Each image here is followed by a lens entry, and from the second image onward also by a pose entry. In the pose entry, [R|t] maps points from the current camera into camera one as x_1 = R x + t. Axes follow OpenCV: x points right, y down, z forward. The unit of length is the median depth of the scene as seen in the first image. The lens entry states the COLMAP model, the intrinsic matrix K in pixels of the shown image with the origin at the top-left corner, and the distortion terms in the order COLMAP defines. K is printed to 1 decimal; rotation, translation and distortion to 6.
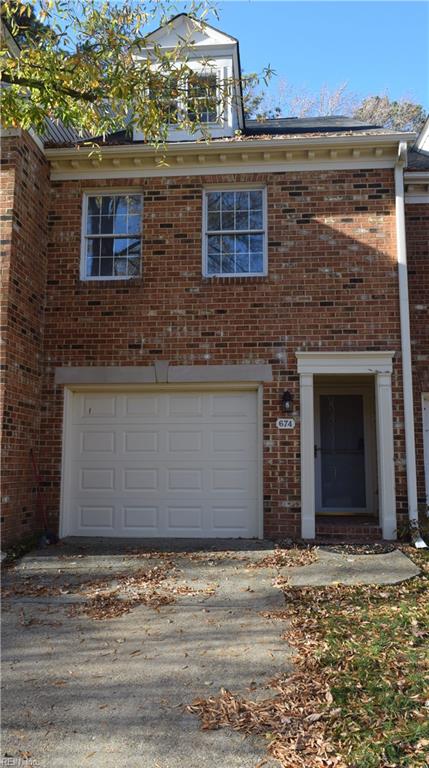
lens RADIAL K [[602.4, 0, 213.9], [0, 602.4, 382.5], [0, 0, 1]] dist [-0.018528, -0.006461]
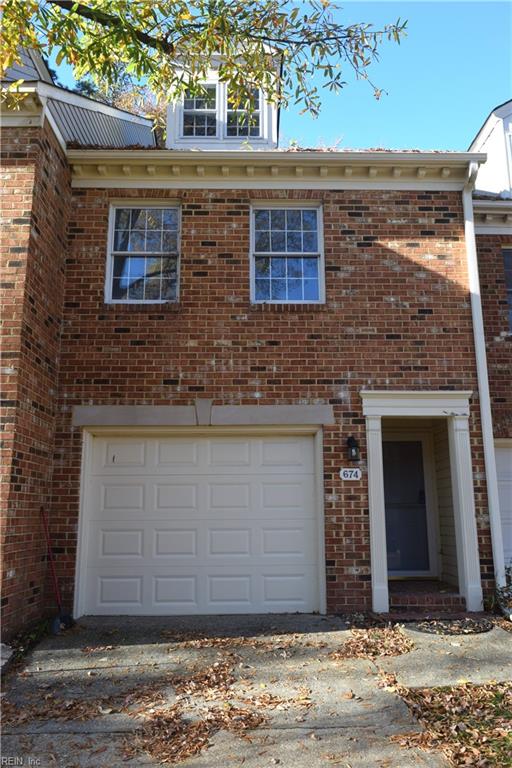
lens RADIAL K [[595.3, 0, 259.1], [0, 595.3, 384.9], [0, 0, 1]] dist [-0.017864, 0.003509]
pose [[0.993945, 0.013933, 0.108989, -0.101917], [-0.005568, 0.997040, -0.076680, 0.007248], [-0.109734, 0.075609, 0.991081, 0.166802]]
